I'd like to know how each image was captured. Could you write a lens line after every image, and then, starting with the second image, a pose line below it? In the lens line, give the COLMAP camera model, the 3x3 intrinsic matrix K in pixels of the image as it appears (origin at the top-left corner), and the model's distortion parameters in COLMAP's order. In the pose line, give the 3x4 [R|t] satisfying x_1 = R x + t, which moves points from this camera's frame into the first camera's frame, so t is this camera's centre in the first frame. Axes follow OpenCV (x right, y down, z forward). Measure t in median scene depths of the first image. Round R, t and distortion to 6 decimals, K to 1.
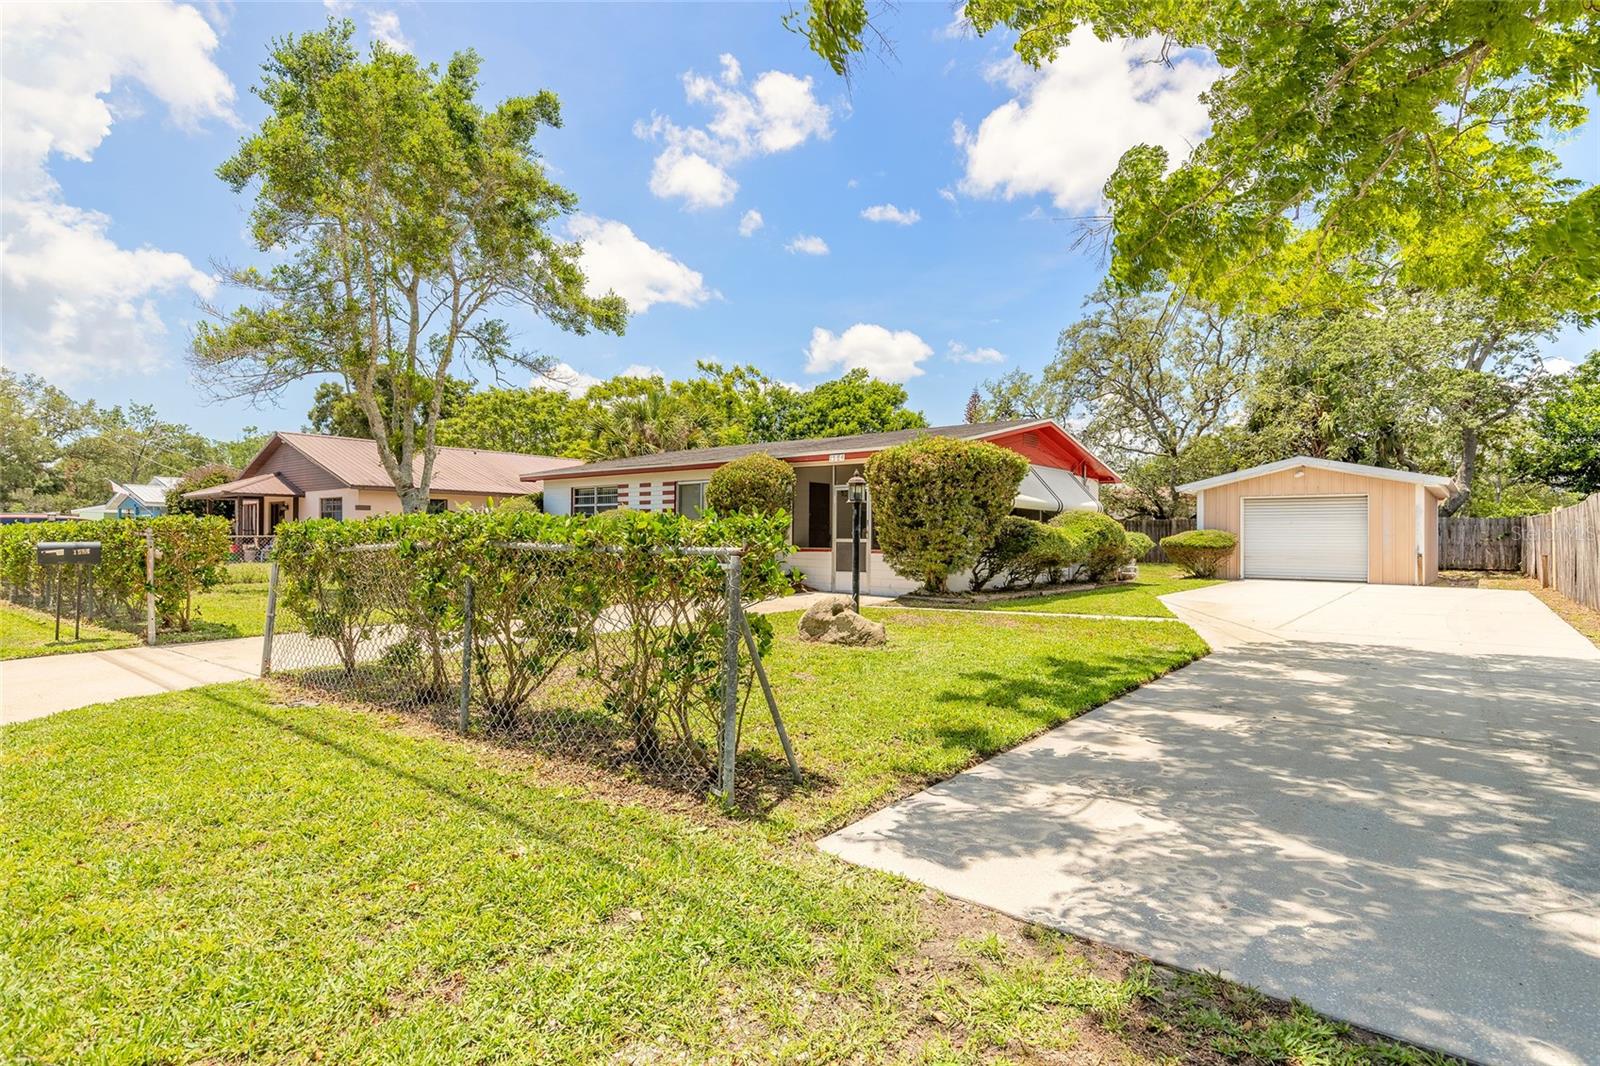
lens RADIAL K [[822.8, 0, 818.1], [0, 822.8, 541.4], [0, 0, 1]] dist [-0.002757, -0.001869]
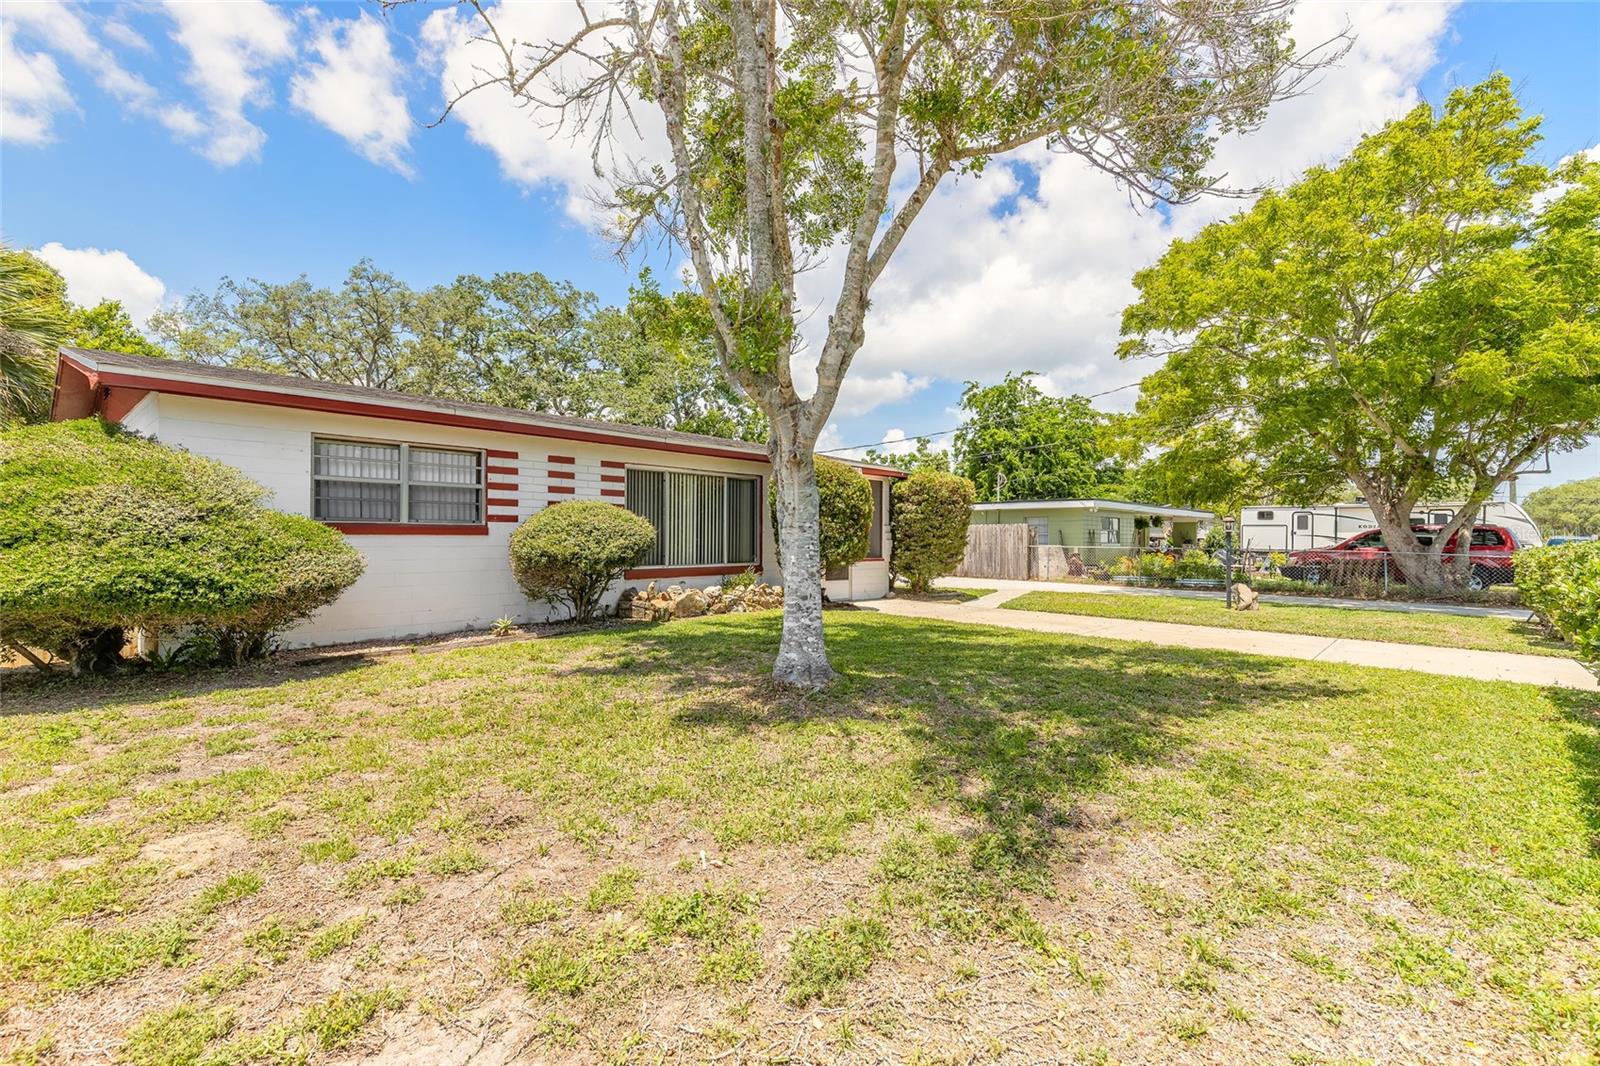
lens RADIAL K [[719.9, 0, 813.5], [0, 719.9, 543.7], [0, 0, 1]] dist [0.010939, -0.002440]
pose [[0.073120, -0.005146, 0.997310, -0.633445], [0.001899, 0.999986, 0.005021, -0.010984], [-0.997321, 0.001527, 0.073128, 0.714904]]
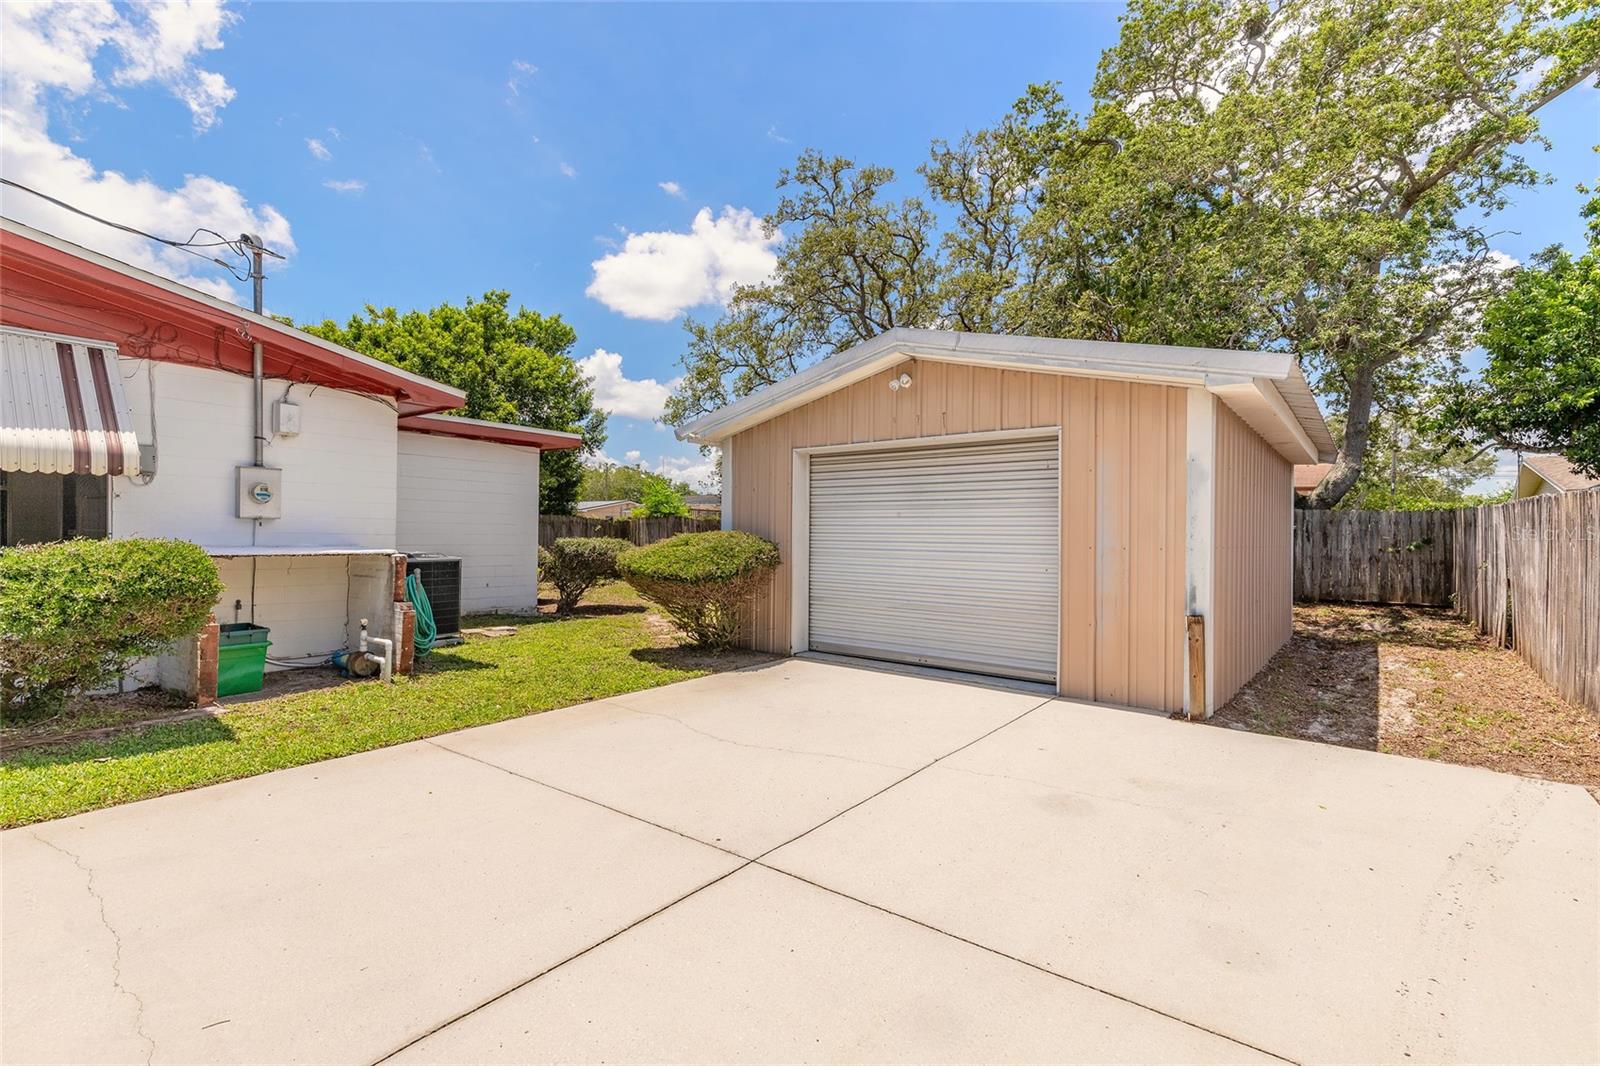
lens RADIAL K [[719.9, 0, 819.2], [0, 719.9, 528.6], [0, 0, 1]] dist [0.010939, -0.002440]
pose [[0.999527, 0.006435, 0.030061, 0.518338], [-0.006161, 0.999938, -0.009222, -0.012421], [-0.030118, 0.009032, 0.999506, 0.655005]]
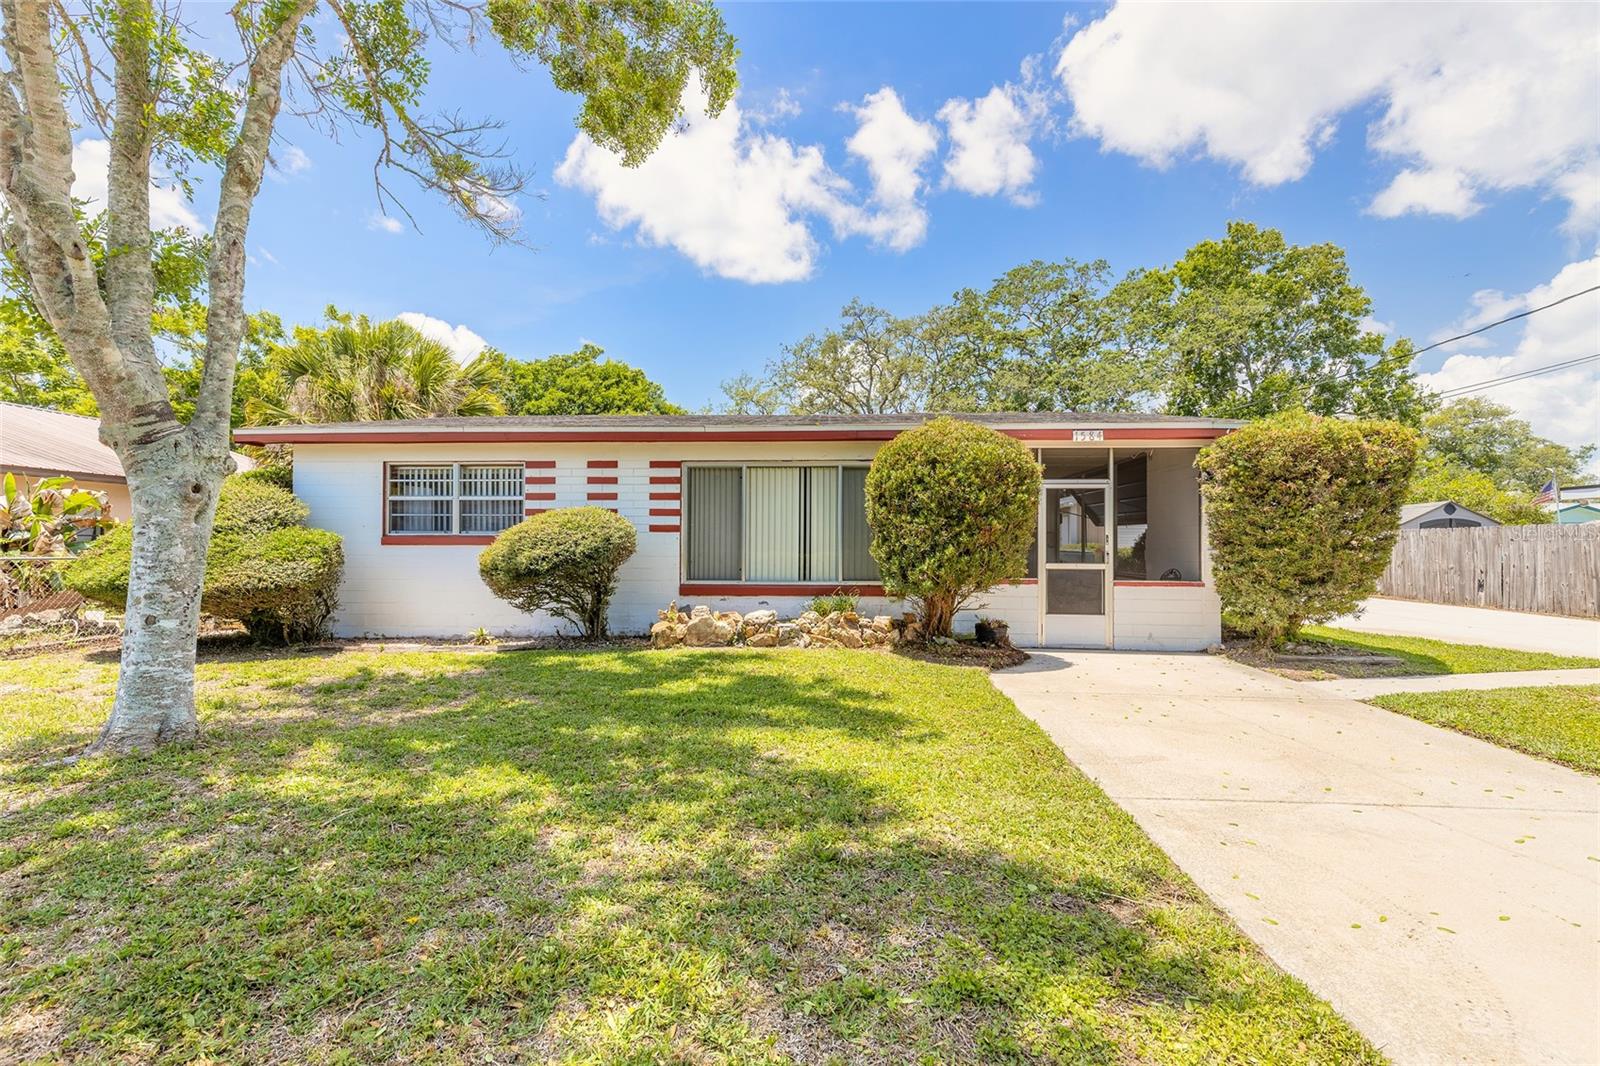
lens RADIAL K [[719.9, 0, 796.3], [0, 719.9, 532.7], [0, 0, 1]] dist [0.010939, -0.002440]
pose [[0.817344, 0.006030, 0.576119, -0.342804], [0.003406, 0.999877, -0.015297, -0.014431], [-0.576140, 0.014465, 0.817223, 0.490092]]
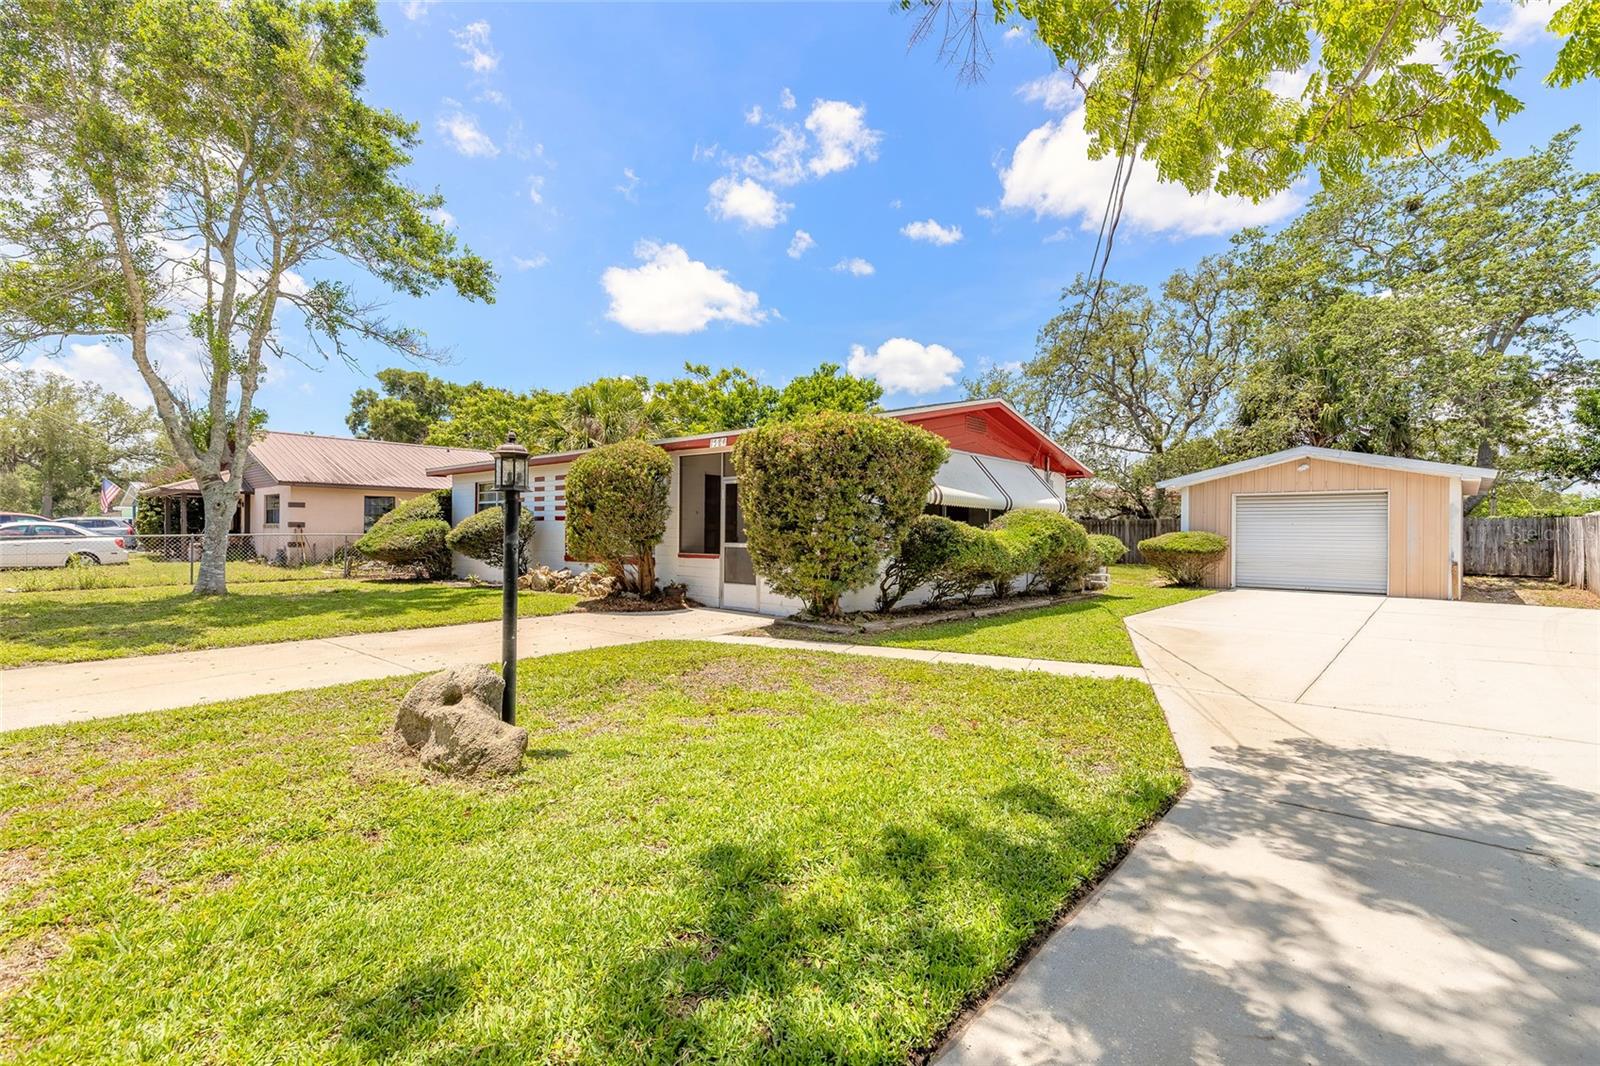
lens RADIAL K [[719.9, 0, 819.7], [0, 719.9, 529.6], [0, 0, 1]] dist [0.010939, -0.002440]
pose [[0.999210, 0.003071, -0.039633, 0.108342], [-0.003460, 0.999946, -0.009767, -0.007208], [0.039601, 0.009896, 0.999167, 0.219147]]
